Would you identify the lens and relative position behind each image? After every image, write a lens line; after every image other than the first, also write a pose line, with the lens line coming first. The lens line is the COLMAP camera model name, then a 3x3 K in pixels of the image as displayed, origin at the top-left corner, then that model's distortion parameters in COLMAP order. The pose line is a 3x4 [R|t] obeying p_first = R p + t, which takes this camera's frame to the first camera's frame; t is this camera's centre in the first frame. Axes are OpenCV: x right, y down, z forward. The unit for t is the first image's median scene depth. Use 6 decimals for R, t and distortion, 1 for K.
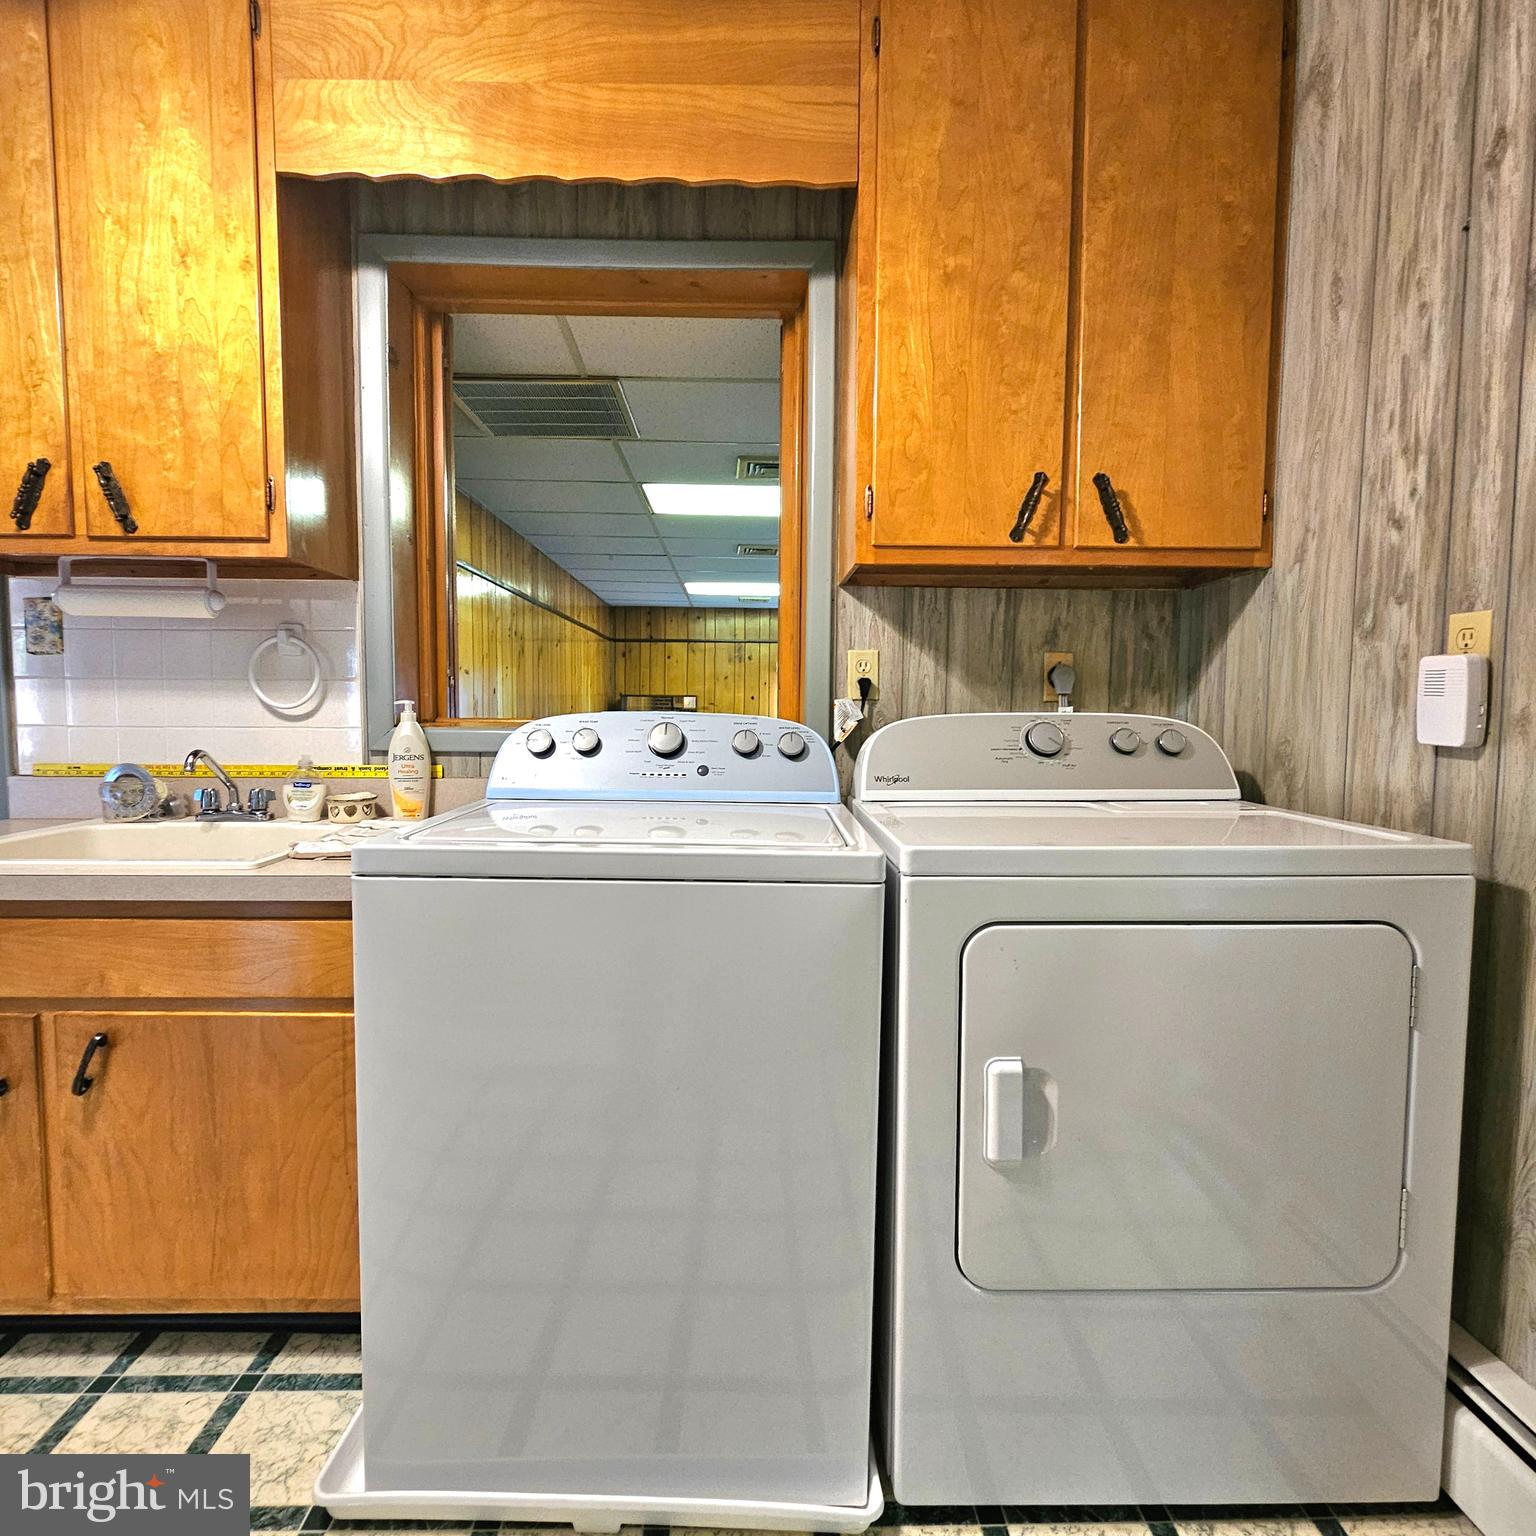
lens RADIAL K [[834.2, 0, 768.3], [0, 834.2, 762.9], [0, 0, 1]] dist [-0.008515, 0.004884]
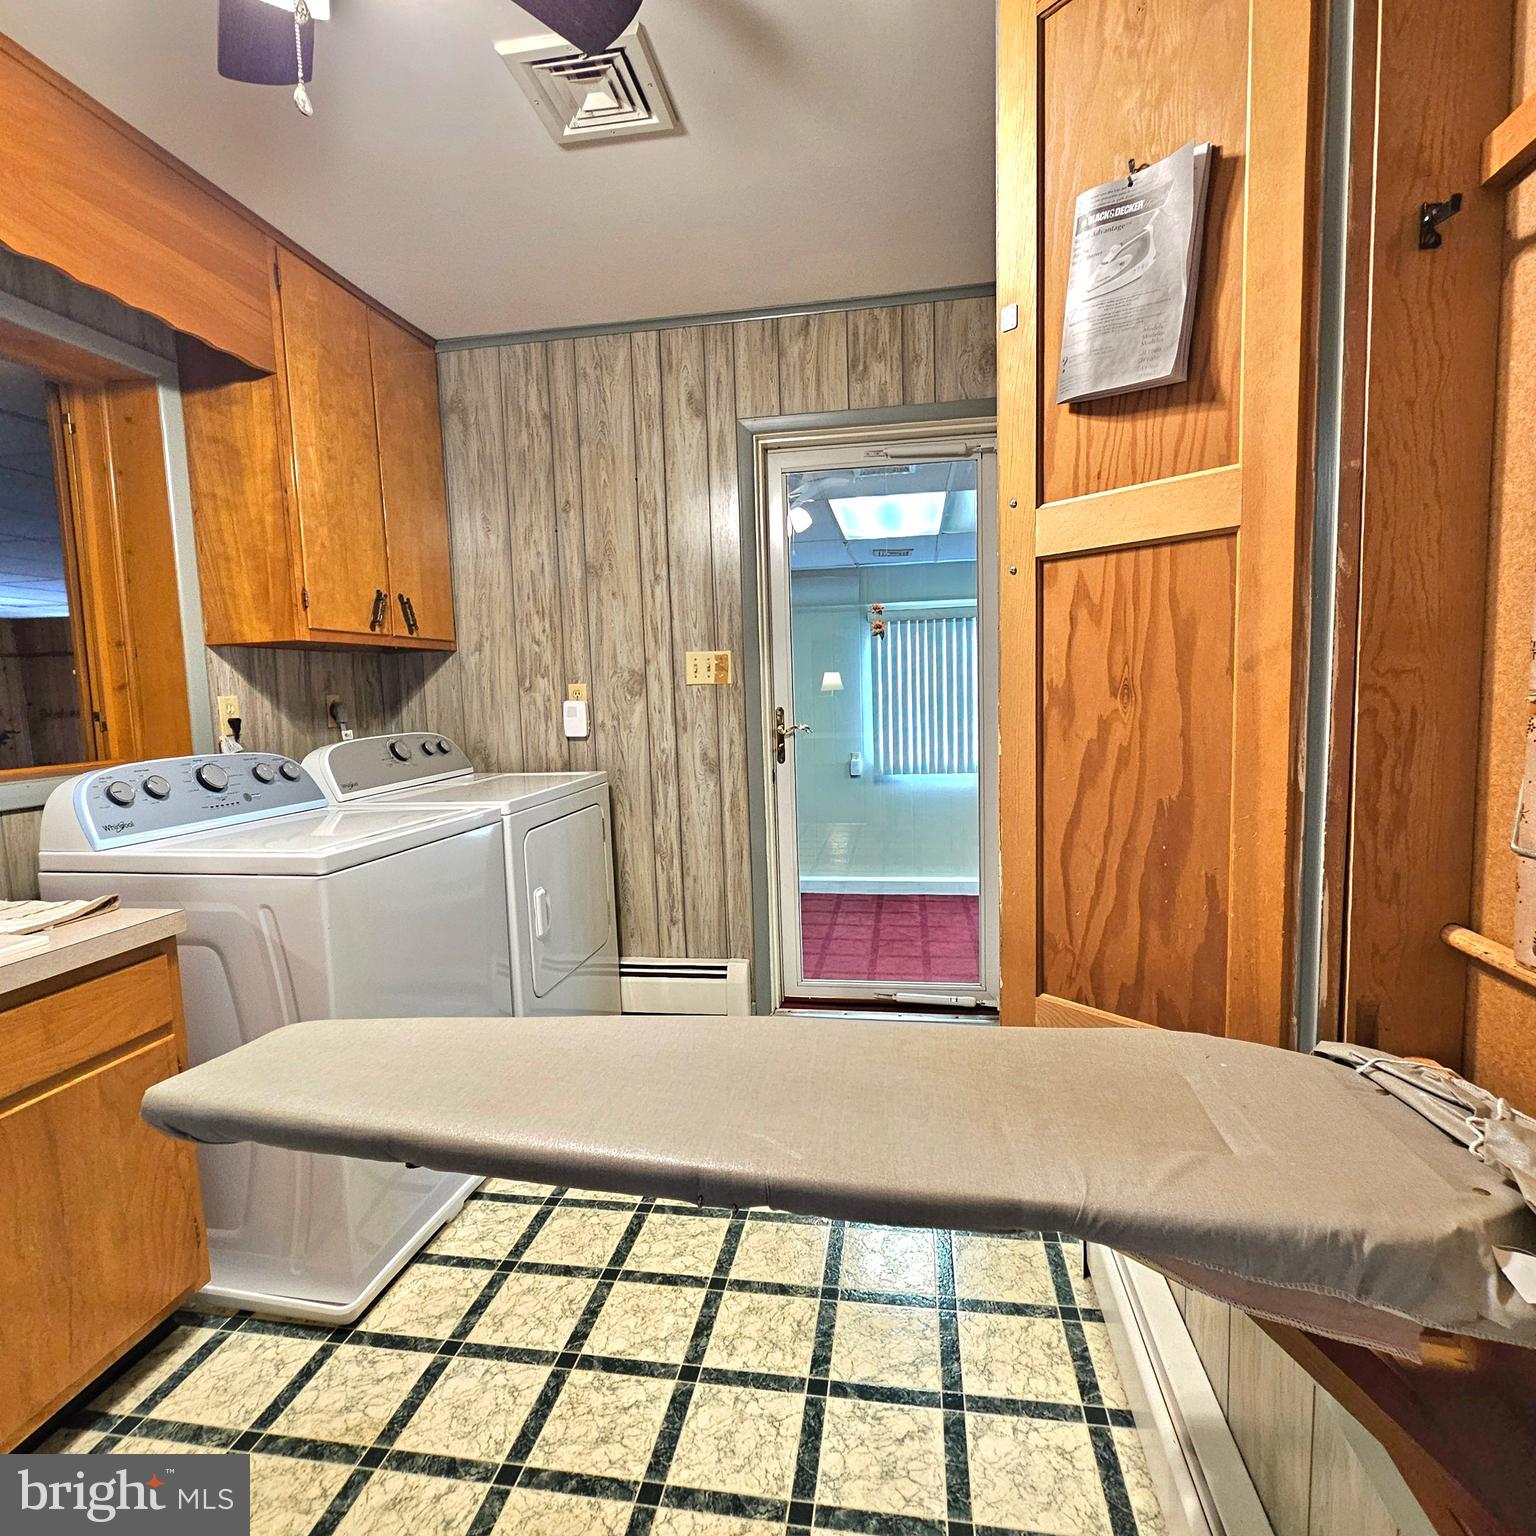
lens RADIAL K [[834.2, 0, 770.3], [0, 834.2, 769.1], [0, 0, 1]] dist [-0.008515, 0.004884]
pose [[0.188637, -0.108919, 0.975988, -1.244939], [0.098173, 0.990944, 0.091614, -0.077007], [-0.977128, 0.078534, 0.197622, -0.058099]]
